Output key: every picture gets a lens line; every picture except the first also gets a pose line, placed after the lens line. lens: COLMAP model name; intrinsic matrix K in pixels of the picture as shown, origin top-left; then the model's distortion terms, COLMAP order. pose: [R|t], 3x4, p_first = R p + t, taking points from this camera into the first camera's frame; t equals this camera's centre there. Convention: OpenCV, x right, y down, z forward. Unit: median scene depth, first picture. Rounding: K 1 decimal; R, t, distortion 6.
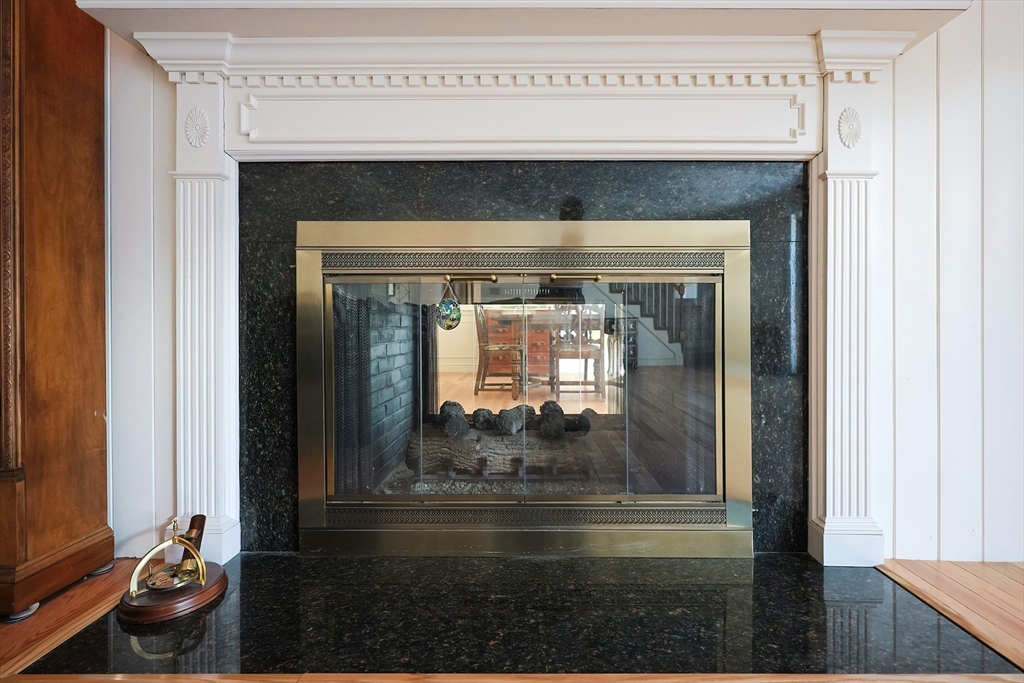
lens RADIAL K [[434.4, 0, 517.1], [0, 434.4, 334.6], [0, 0, 1]] dist [-0.000580, 0.000057]
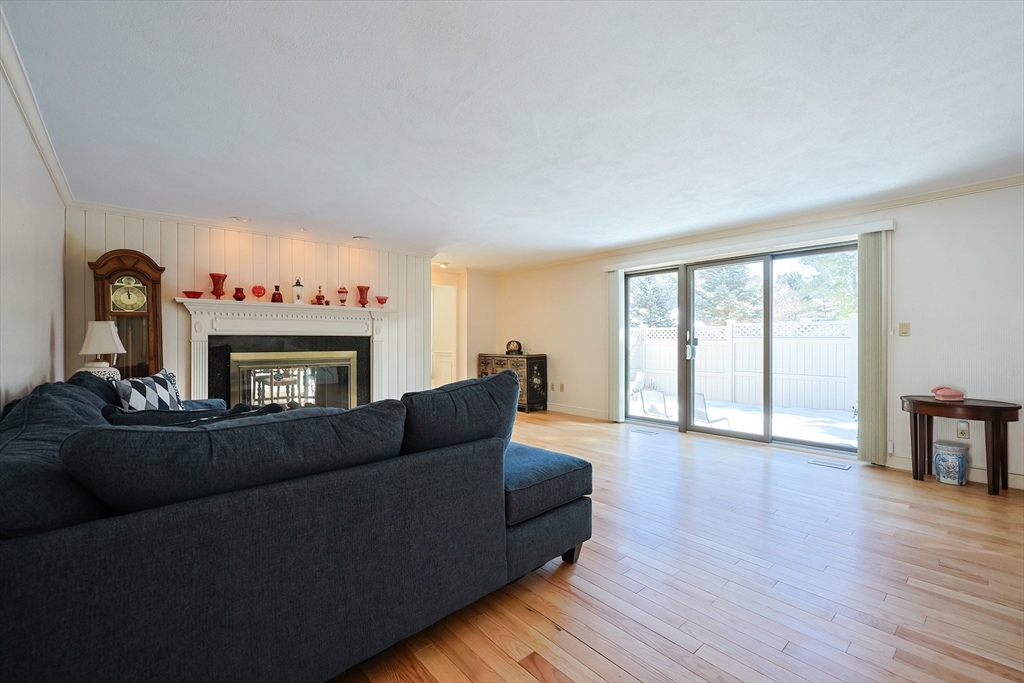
lens RADIAL K [[444.7, 0, 521.2], [0, 444.7, 333.3], [0, 0, 1]] dist [-0.002810, 0.000719]
pose [[0.724272, 0.007386, 0.689475, -1.277981], [0.014635, 0.999553, -0.026081, -0.290367], [-0.689359, 0.028980, 0.723840, -3.209169]]
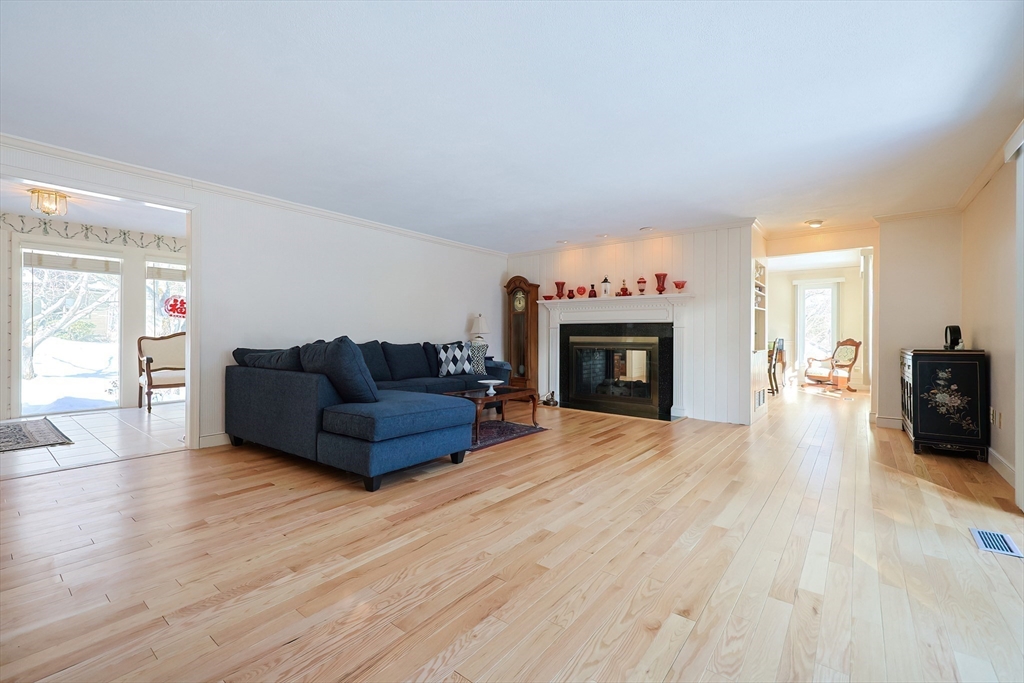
lens RADIAL K [[443.6, 0, 513.2], [0, 443.6, 328.6], [0, 0, 1]] dist [-0.000413, 0.000345]
pose [[0.789999, -0.008083, -0.613055, 2.090675], [-0.012594, 0.999488, -0.029408, -0.189351], [0.612979, 0.030953, 0.789493, -3.404440]]
